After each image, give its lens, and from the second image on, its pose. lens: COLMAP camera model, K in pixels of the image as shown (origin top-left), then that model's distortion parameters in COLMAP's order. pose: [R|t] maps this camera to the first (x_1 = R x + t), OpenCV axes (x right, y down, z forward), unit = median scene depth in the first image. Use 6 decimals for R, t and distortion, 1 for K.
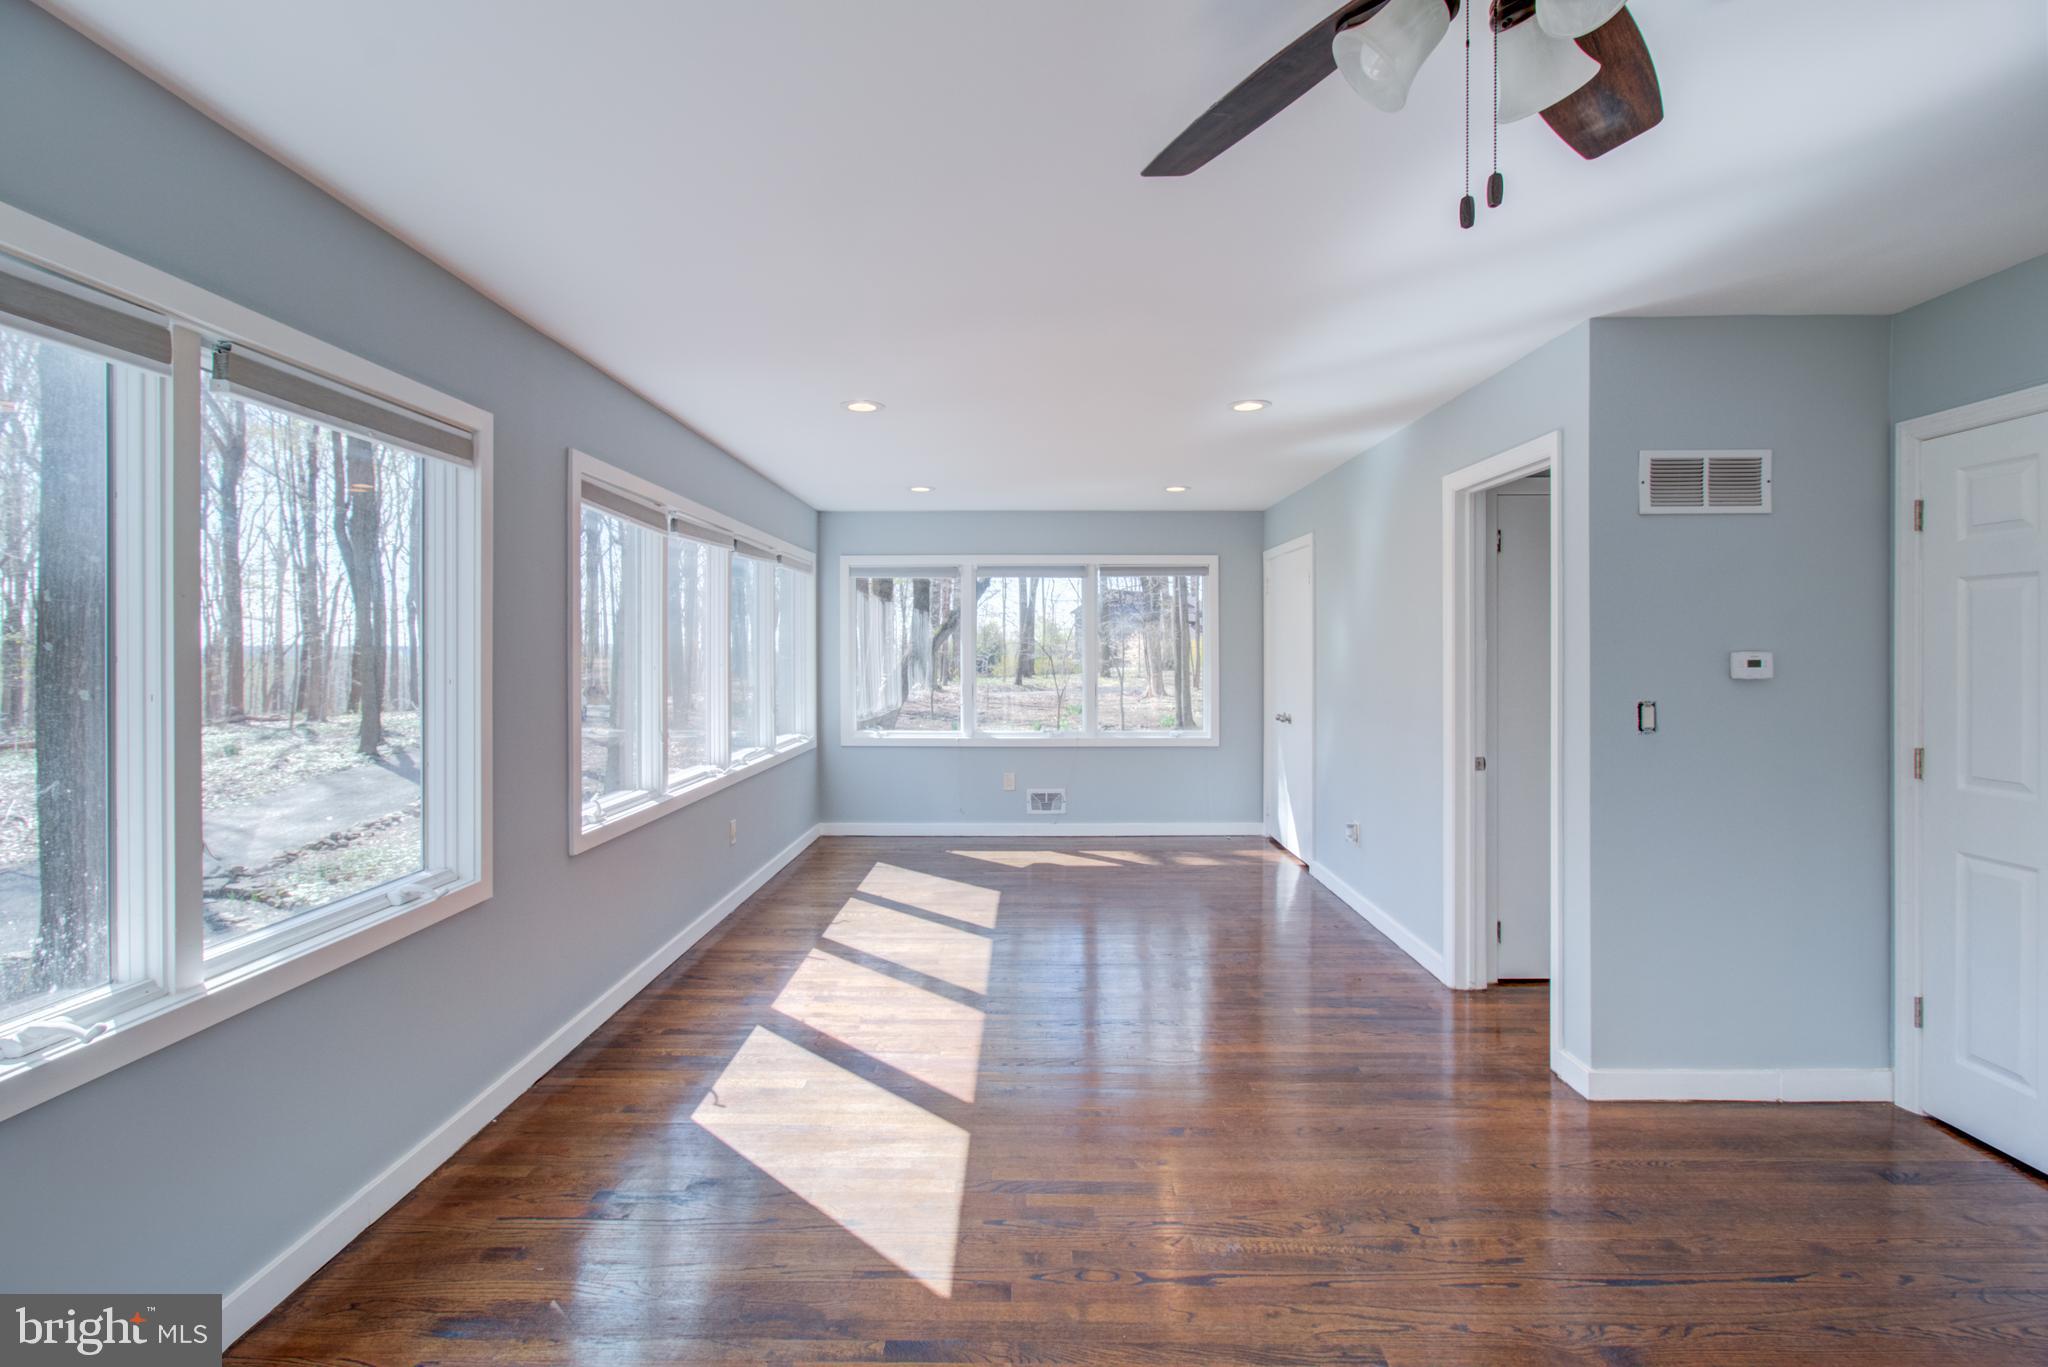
lens RADIAL K [[966.5, 0, 1020.4], [0, 966.5, 654.0], [0, 0, 1]] dist [-0.000220, 0.027390]
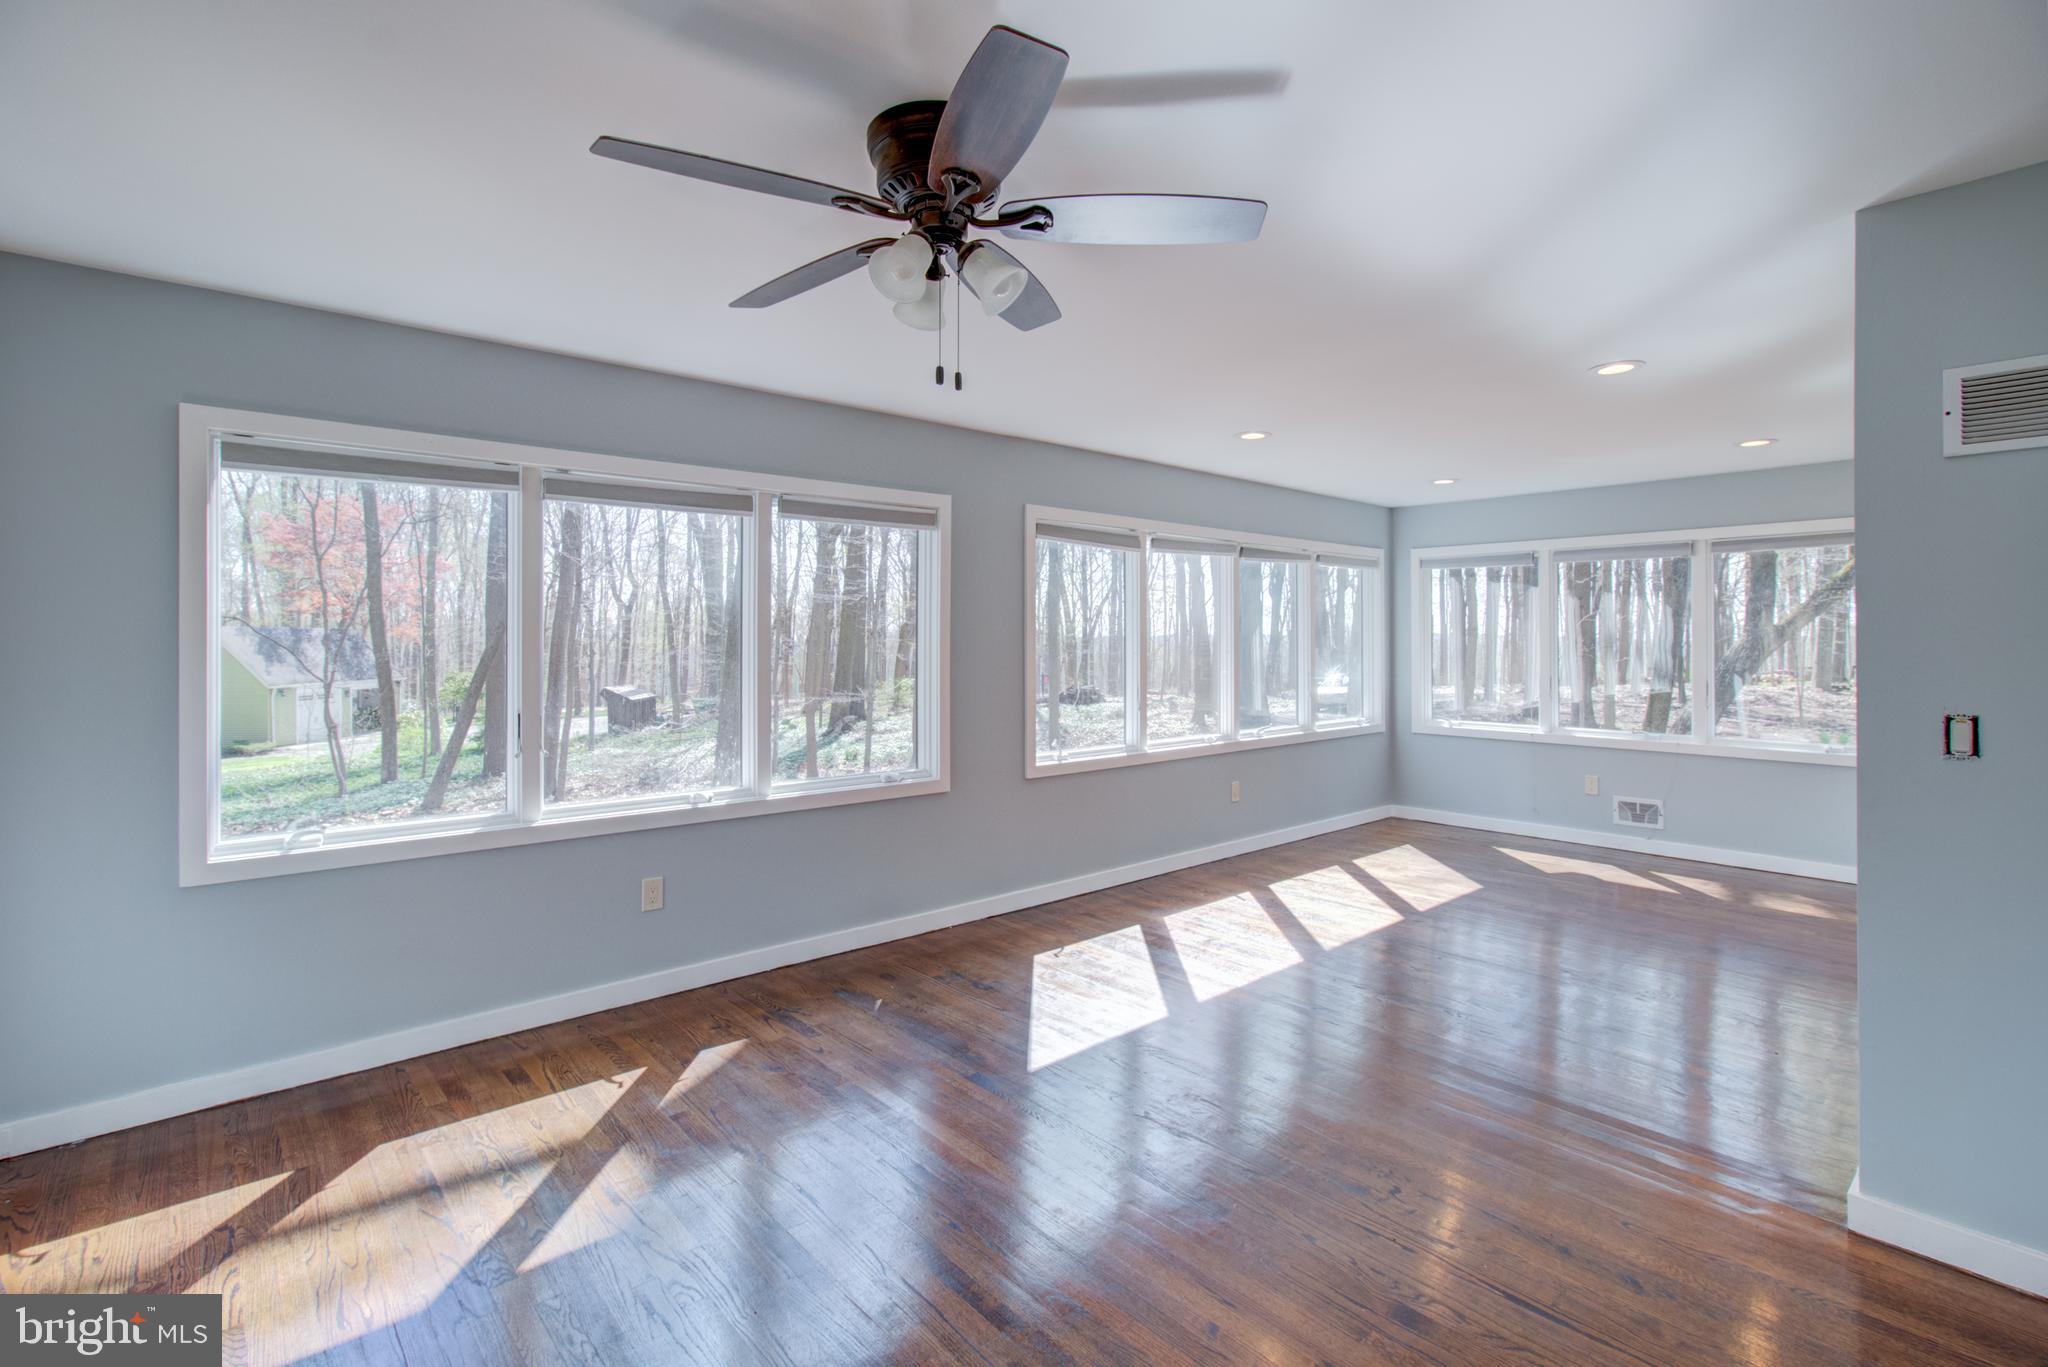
lens RADIAL K [[953.4, 0, 1029.3], [0, 953.4, 632.9], [0, 0, 1]] dist [0.003327, 0.000490]
pose [[0.674136, -0.002227, -0.738604, 0.602824], [-0.005339, 0.999955, -0.007888, -0.002470], [0.738588, 0.009261, 0.674094, 0.009200]]
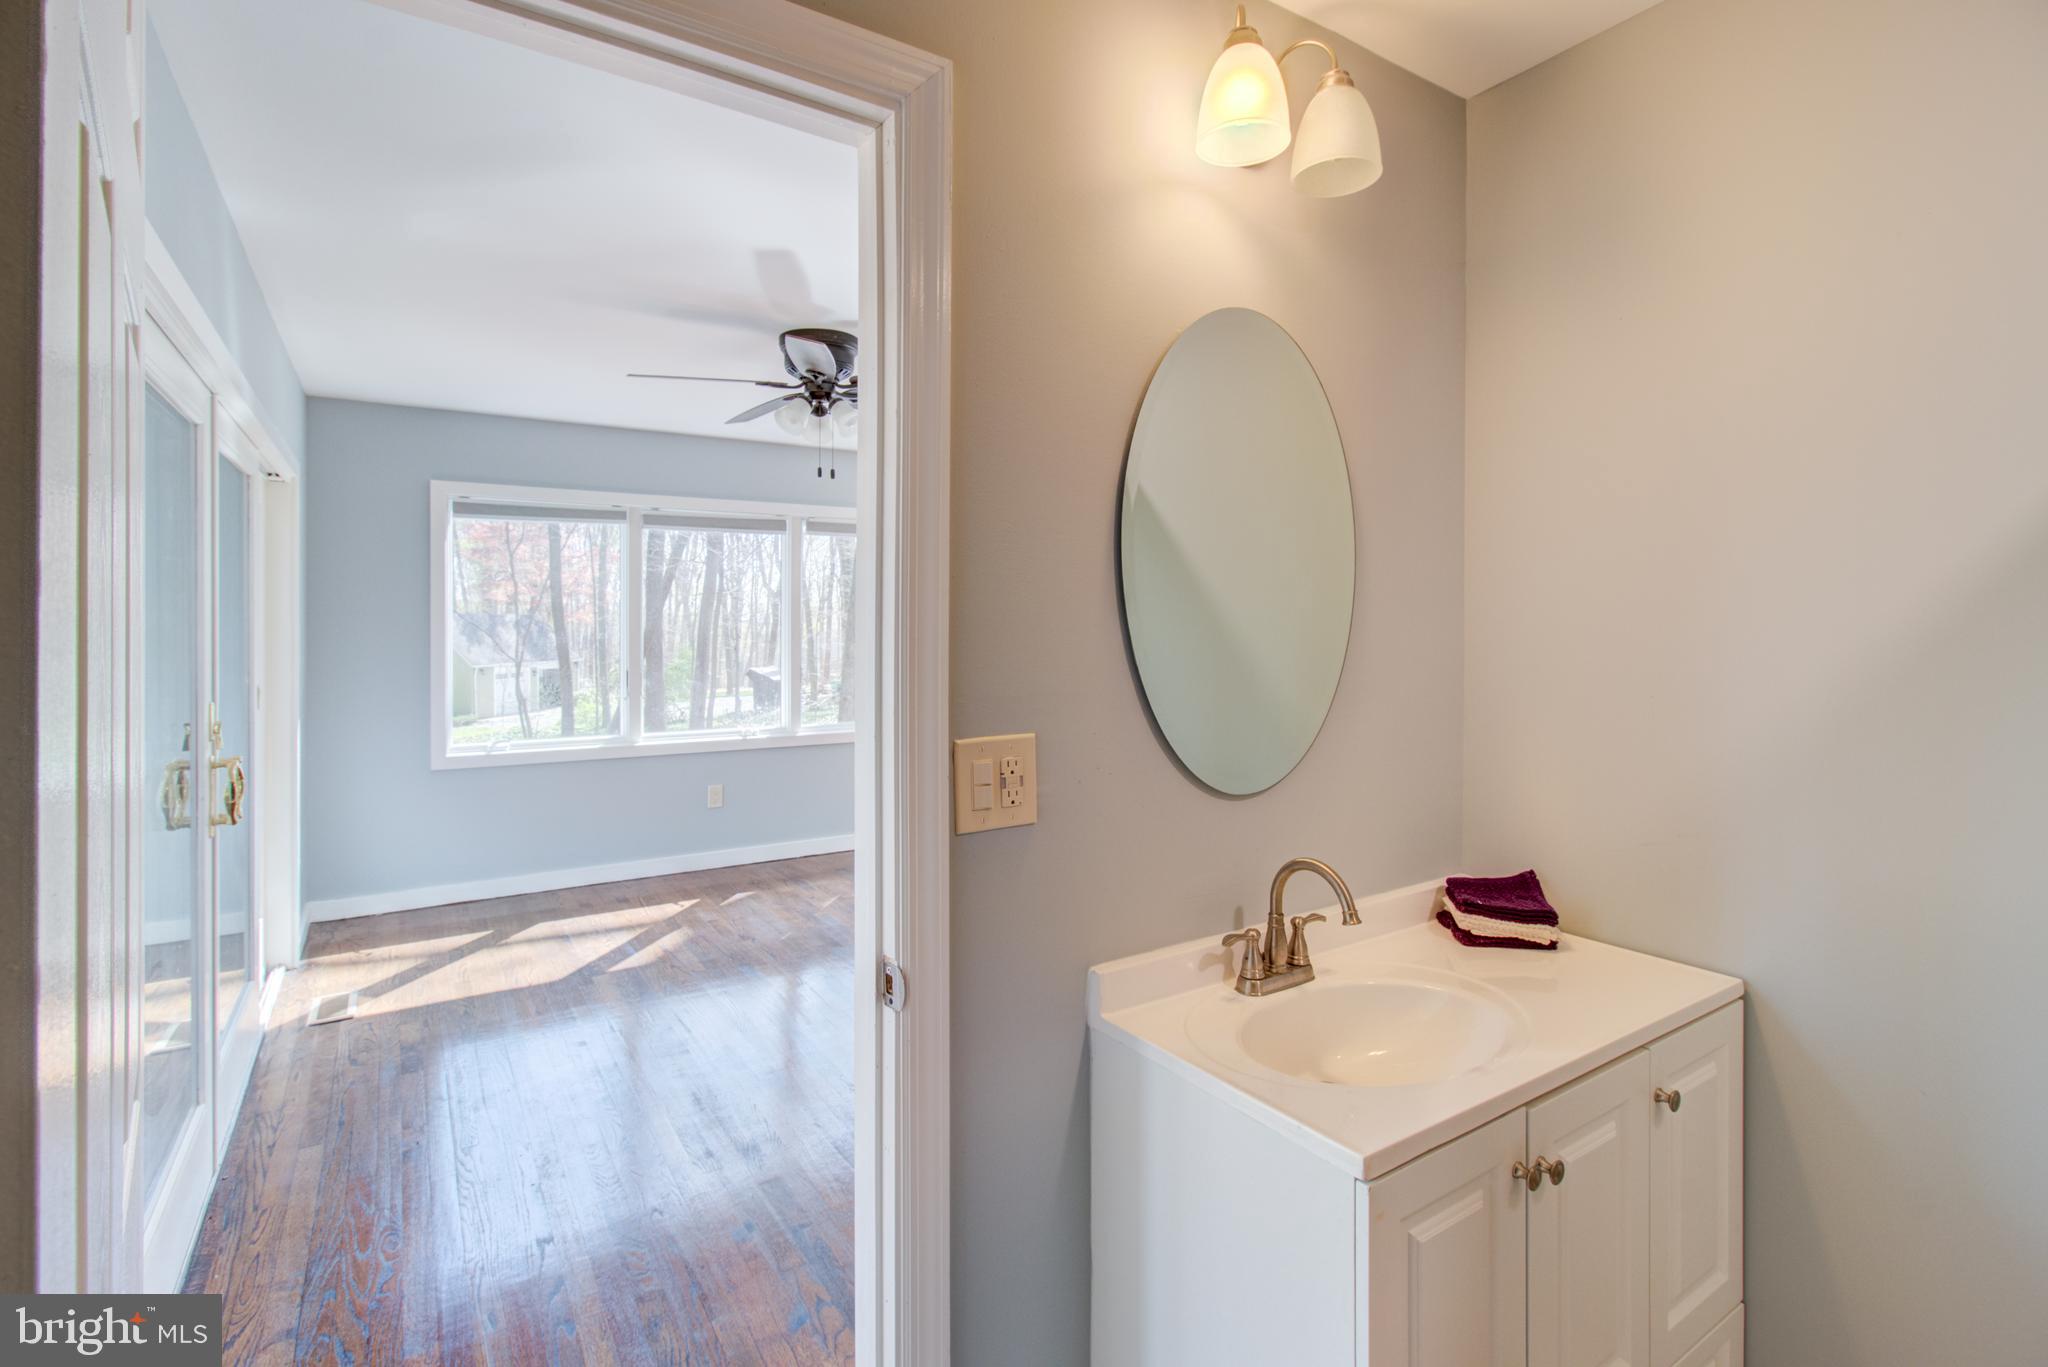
lens RADIAL K [[960.0, 0, 1021.7], [0, 960.0, 621.8], [0, 0, 1]] dist [-0.000568, -0.000056]
pose [[0.555192, 0.000220, -0.831723, 1.099703], [-0.005281, 0.999981, -0.003261, 0.000944], [0.831706, 0.006203, 0.555182, -0.033892]]
